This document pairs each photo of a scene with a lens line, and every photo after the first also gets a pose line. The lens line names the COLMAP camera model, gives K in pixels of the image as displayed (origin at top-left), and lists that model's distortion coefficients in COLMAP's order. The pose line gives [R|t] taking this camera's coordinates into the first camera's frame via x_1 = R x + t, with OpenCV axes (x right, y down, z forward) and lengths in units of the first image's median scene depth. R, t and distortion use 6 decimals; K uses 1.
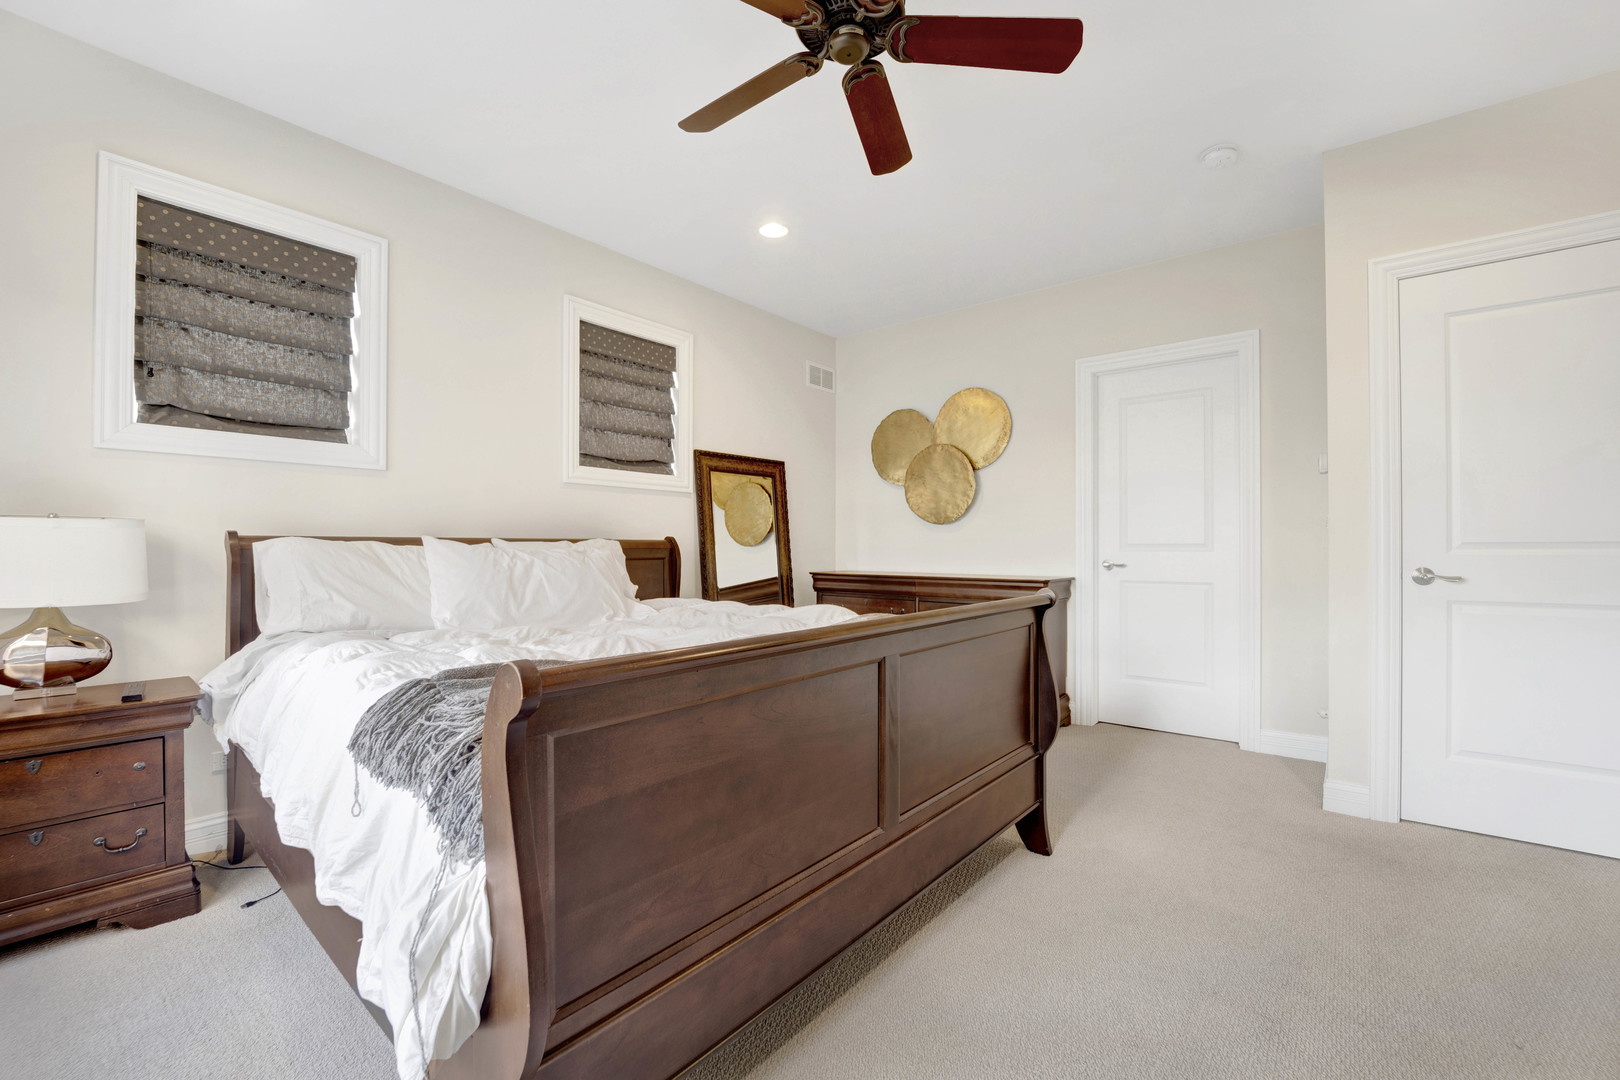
lens RADIAL K [[672.1, 0, 814.0], [0, 672.1, 543.5], [0, 0, 1]] dist [-0.019918, -0.000104]
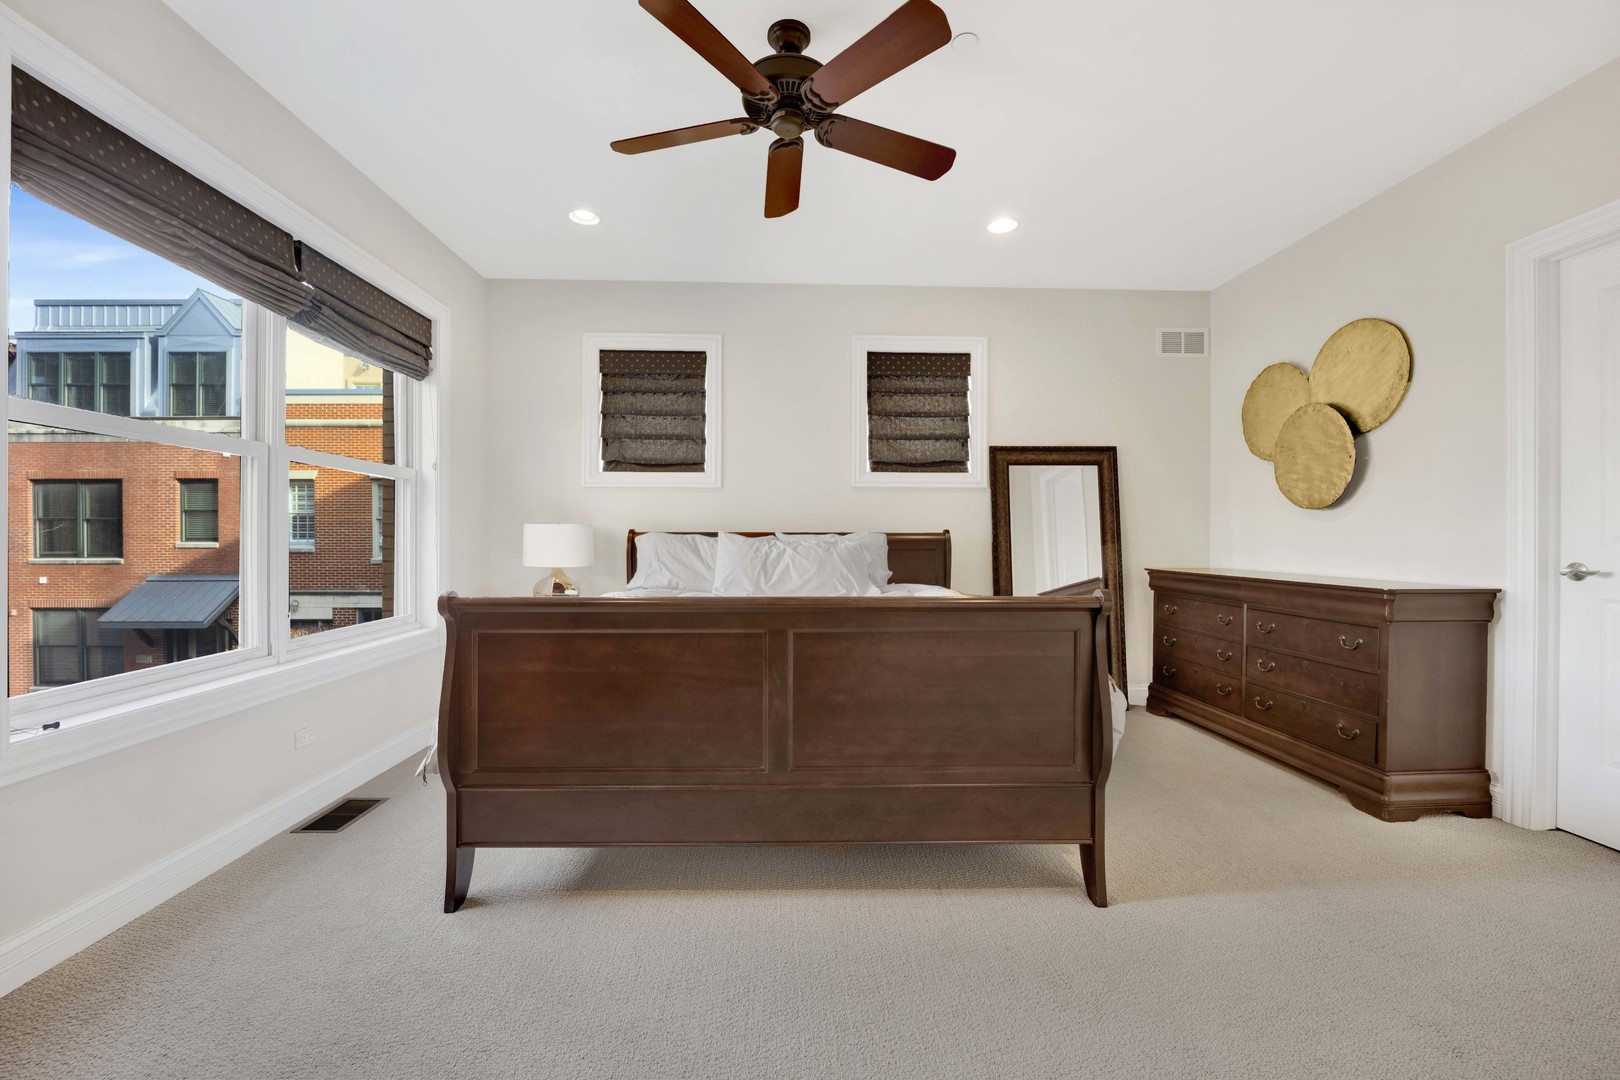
lens RADIAL K [[672.1, 0, 809.3], [0, 672.1, 539.1], [0, 0, 1]] dist [-0.019918, -0.000104]
pose [[0.659069, 0.002971, -0.752077, 0.460480], [0.000855, 0.999989, 0.004699, -0.000403], [0.752082, -0.003740, 0.659059, 0.107579]]
